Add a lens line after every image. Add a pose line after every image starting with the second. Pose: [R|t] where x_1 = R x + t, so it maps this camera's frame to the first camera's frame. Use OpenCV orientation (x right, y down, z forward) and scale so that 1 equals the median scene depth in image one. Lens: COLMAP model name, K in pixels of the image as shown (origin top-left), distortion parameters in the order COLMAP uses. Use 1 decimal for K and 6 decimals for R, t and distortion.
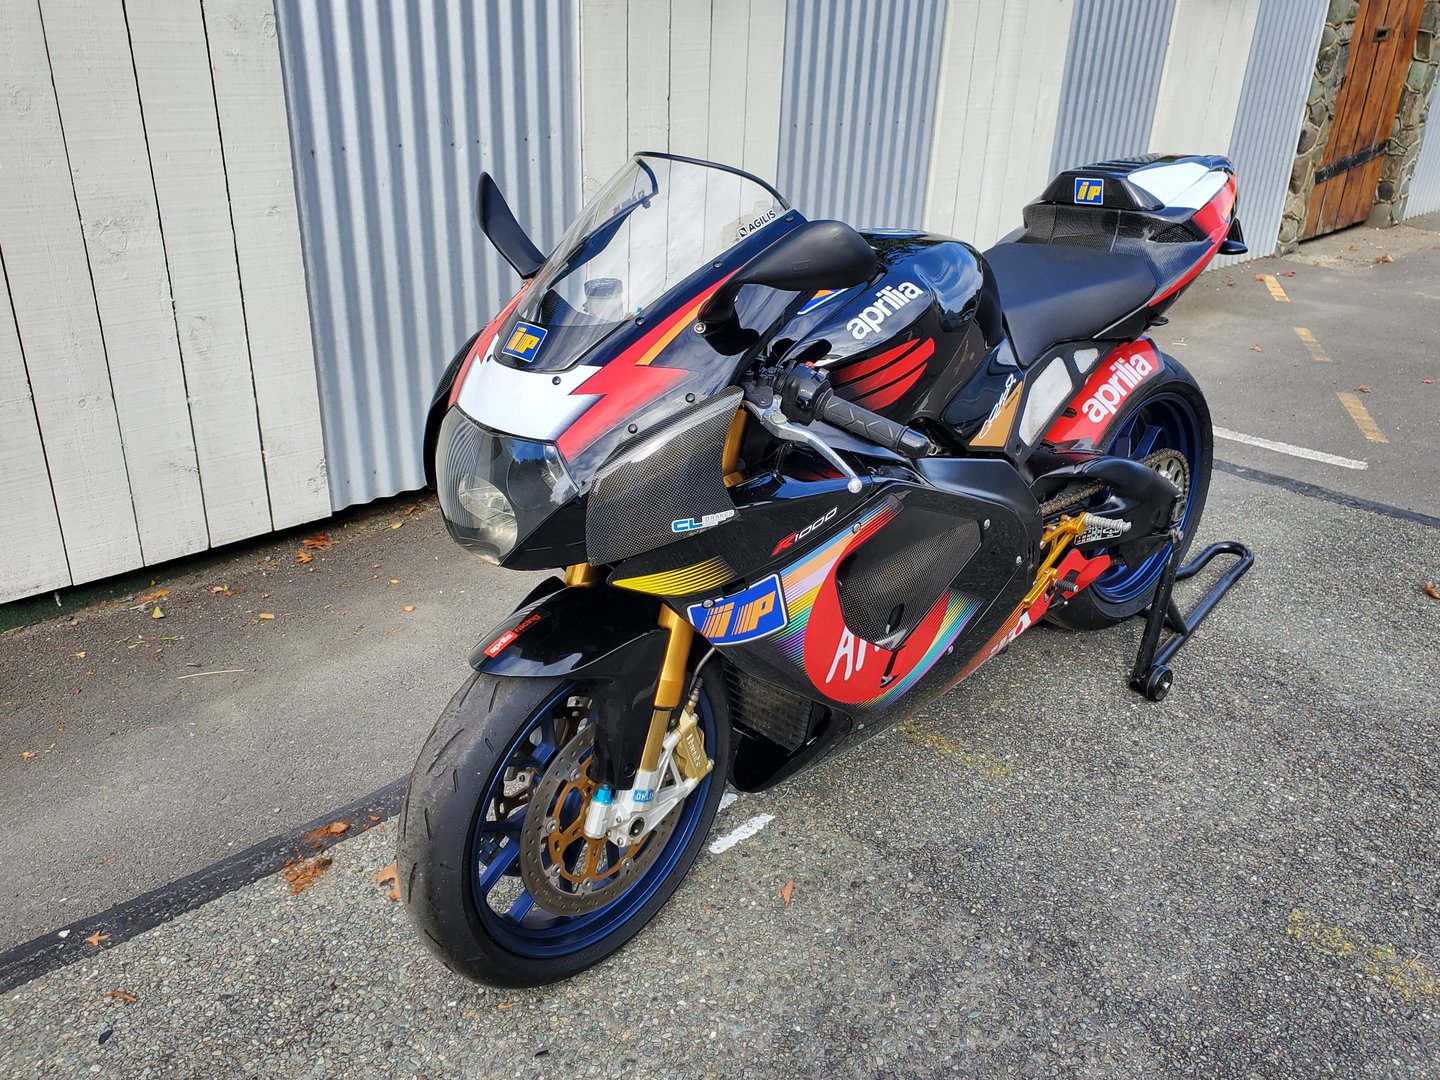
lens RADIAL K [[1205.7, 0, 732.4], [0, 1205.7, 539.5], [0, 0, 1]] dist [0.007173, 0.019910]
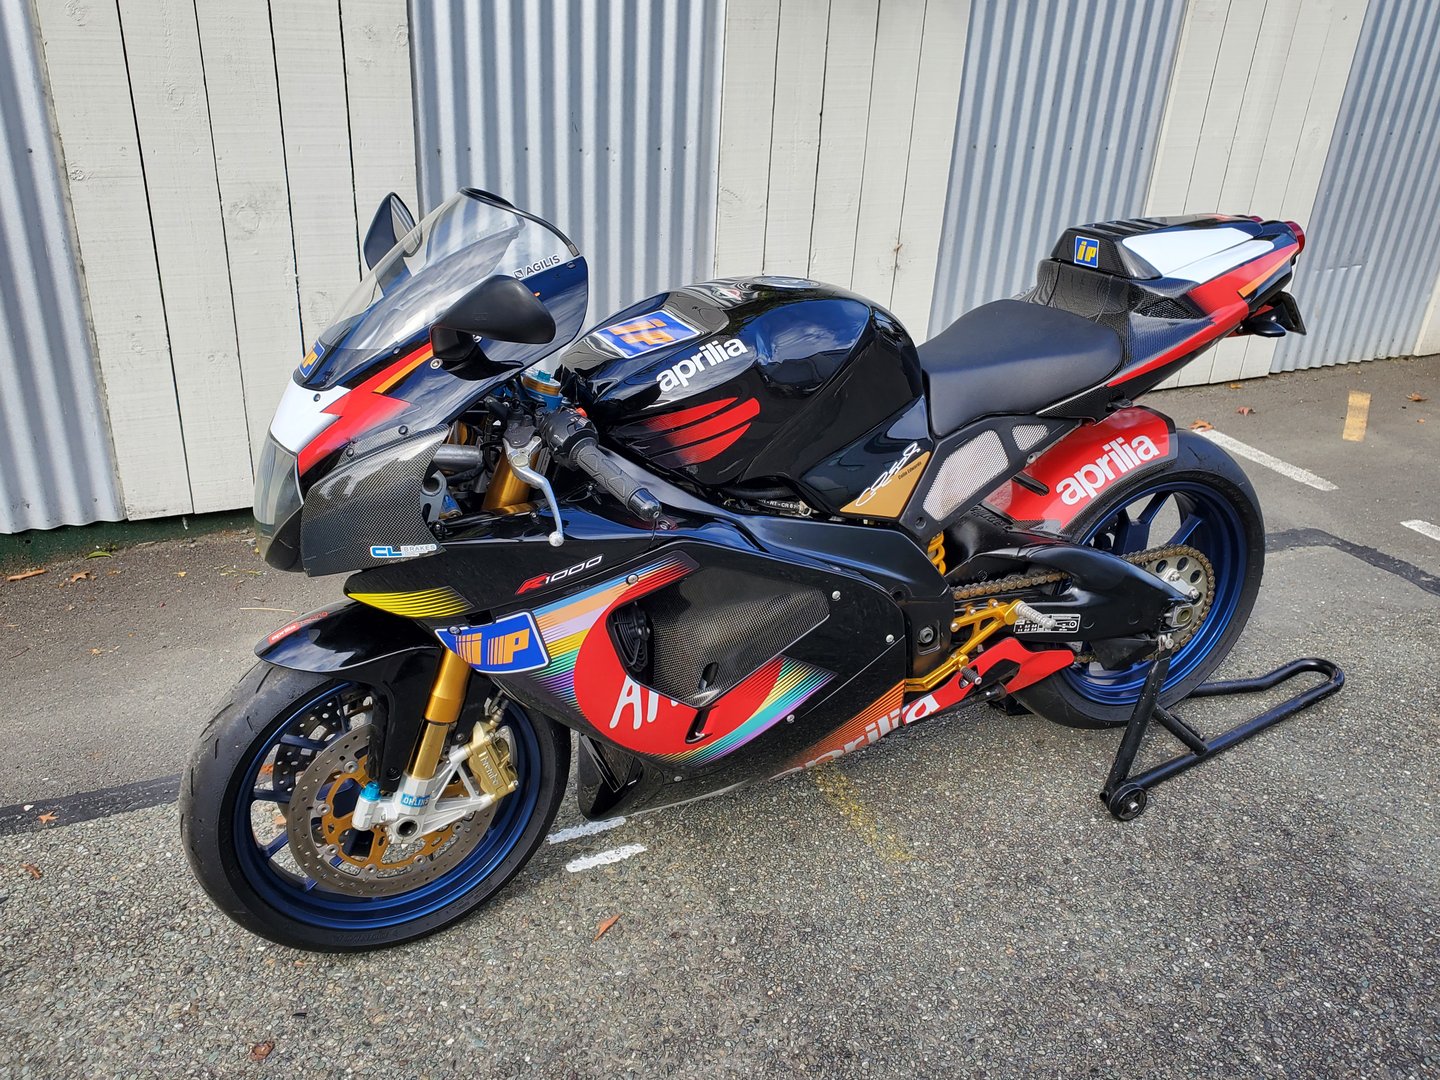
lens RADIAL K [[1205.7, 0, 719.9], [0, 1205.7, 533.9], [0, 0, 1]] dist [0.007173, 0.019910]
pose [[0.943483, 0.152952, -0.294018, 0.367857], [-0.151667, 0.988054, 0.027309, -0.068353], [0.294683, 0.018827, 0.955410, 0.062307]]
